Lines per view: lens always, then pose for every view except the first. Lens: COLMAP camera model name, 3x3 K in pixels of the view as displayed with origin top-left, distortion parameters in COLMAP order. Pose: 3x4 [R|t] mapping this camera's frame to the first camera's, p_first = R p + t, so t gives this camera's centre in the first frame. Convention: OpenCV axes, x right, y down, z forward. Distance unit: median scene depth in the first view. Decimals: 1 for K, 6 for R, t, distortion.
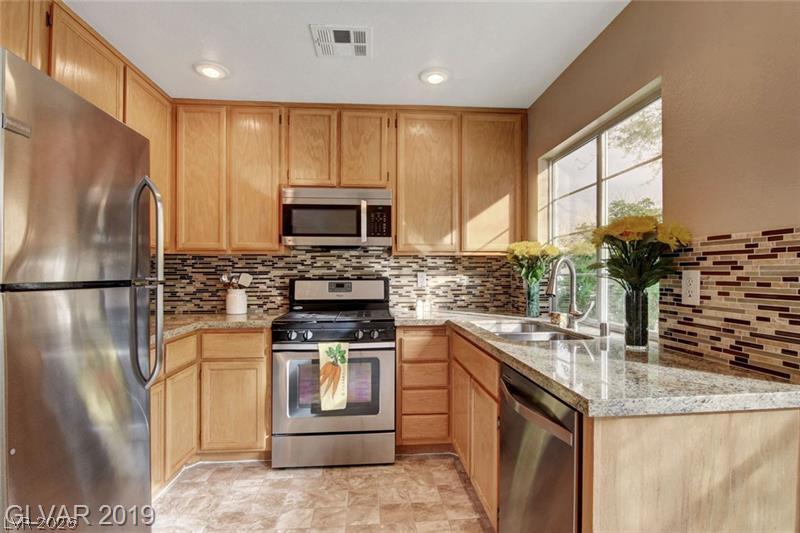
lens RADIAL K [[404.0, 0, 403.6], [0, 404.0, 274.1], [0, 0, 1]] dist [0.005474, -0.002082]
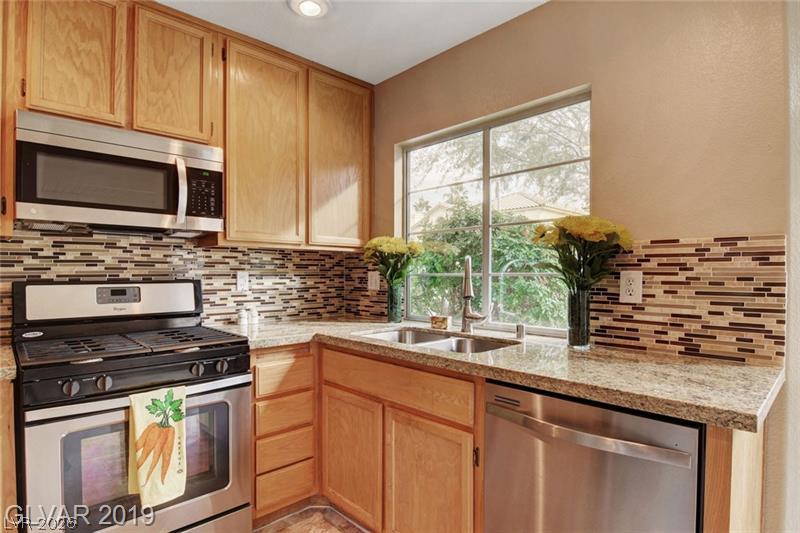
lens RADIAL K [[430.7, 0, 390.9], [0, 430.7, 276.8], [0, 0, 1]] dist [-0.005820, -0.006373]
pose [[0.784830, -0.003897, 0.619699, -0.280996], [-0.001387, 0.999967, 0.008046, -0.001147], [-0.619710, -0.007174, 0.784798, 0.281320]]
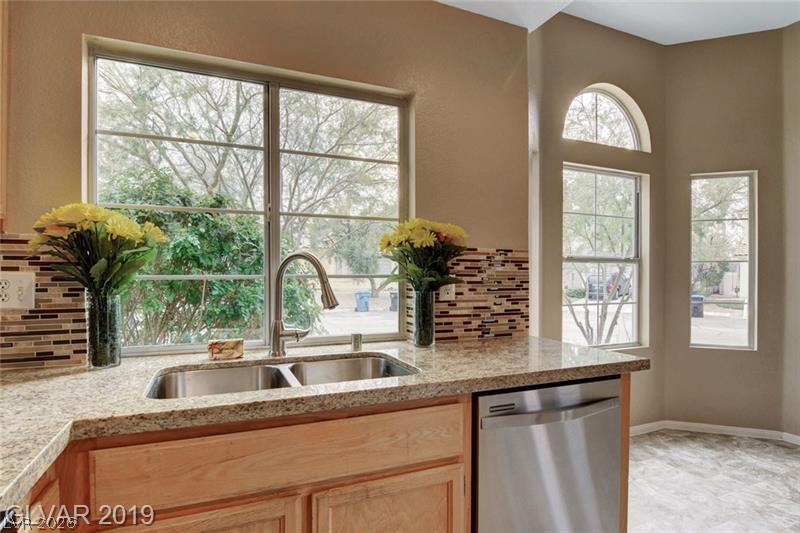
lens RADIAL K [[430.7, 0, 410.4], [0, 430.7, 277.8], [0, 0, 1]] dist [-0.005820, -0.006373]
pose [[-0.324080, -0.005319, 0.946015, -0.284914], [-0.000041, 0.999984, 0.005609, -0.000908], [-0.946030, 0.001778, -0.324075, 0.865589]]
